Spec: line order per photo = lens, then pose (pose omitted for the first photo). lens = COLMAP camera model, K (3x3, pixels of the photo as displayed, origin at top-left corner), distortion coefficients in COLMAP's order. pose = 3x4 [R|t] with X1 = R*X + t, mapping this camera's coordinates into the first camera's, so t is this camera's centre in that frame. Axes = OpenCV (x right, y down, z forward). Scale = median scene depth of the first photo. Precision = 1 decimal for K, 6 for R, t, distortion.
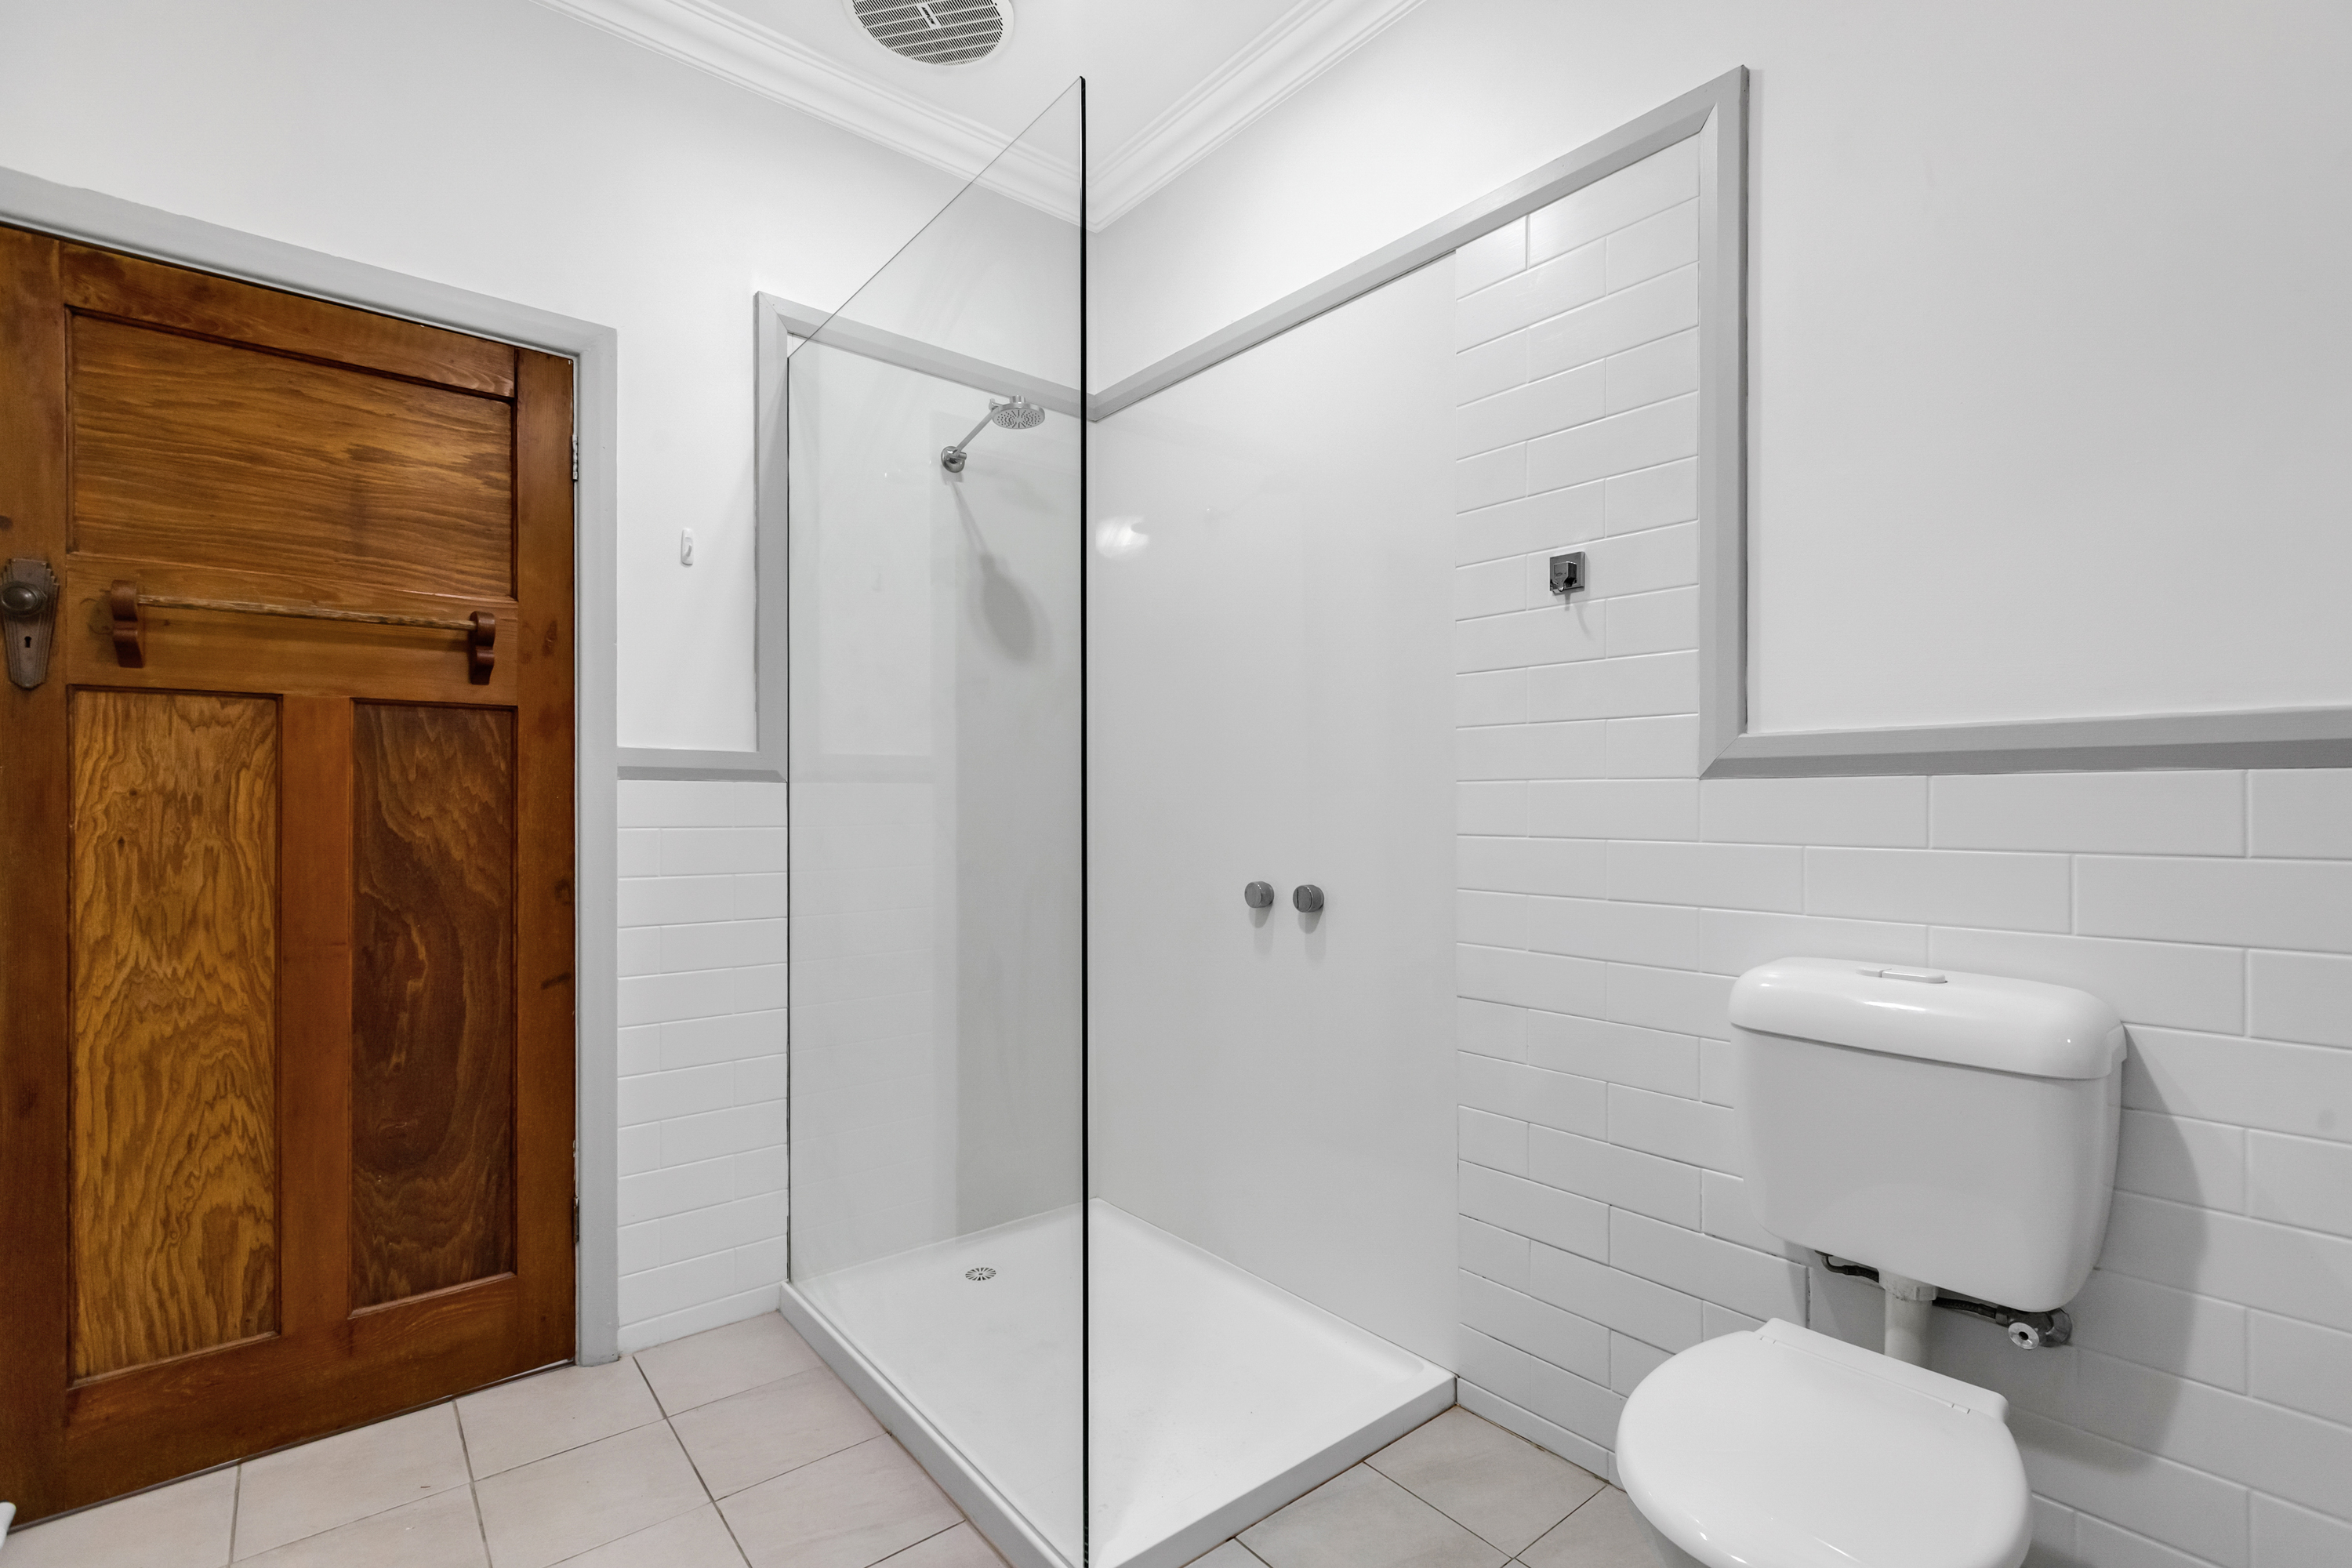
lens RADIAL K [[1079.4, 0, 1183.7], [0, 1079.4, 796.8], [0, 0, 1]] dist [-0.000565, -0.000421]
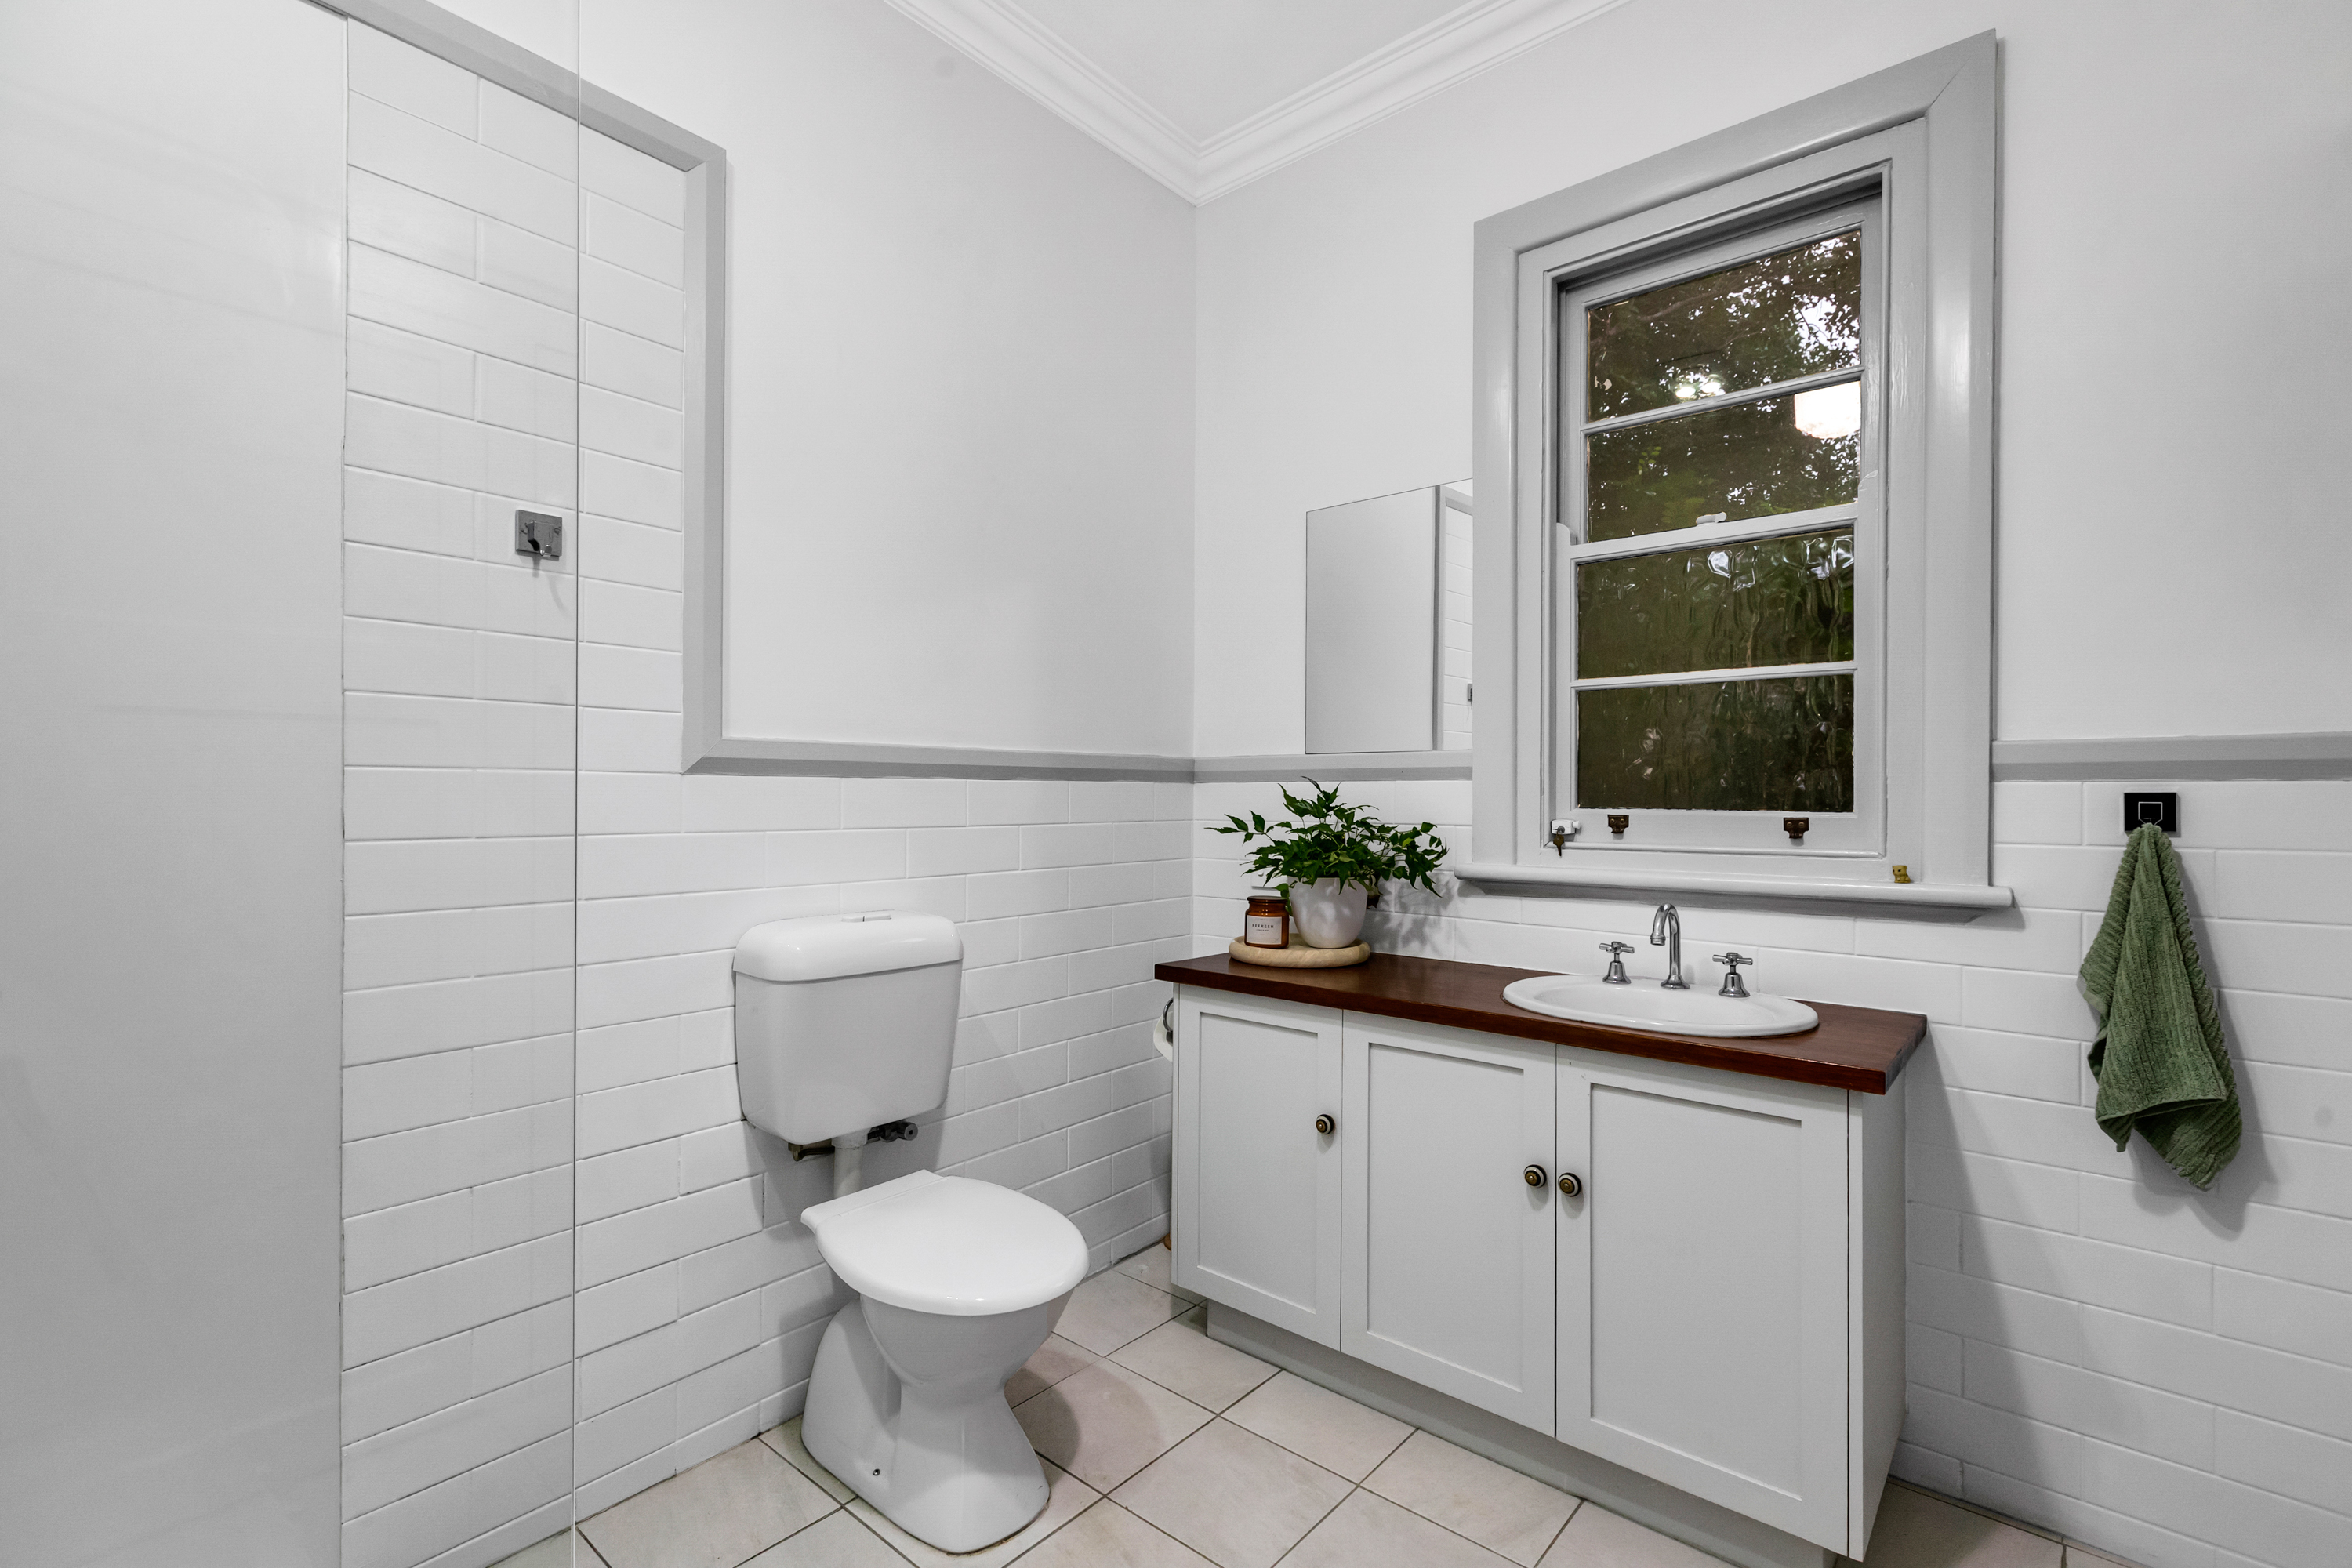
lens RADIAL K [[1079.4, 0, 1183.7], [0, 1079.4, 796.8], [0, 0, 1]] dist [-0.000565, -0.000421]
pose [[-0.202170, -0.003106, 0.979345, -0.674227], [-0.011045, 0.999939, 0.000891, -0.001223], [-0.979288, -0.010637, -0.202192, 0.728124]]
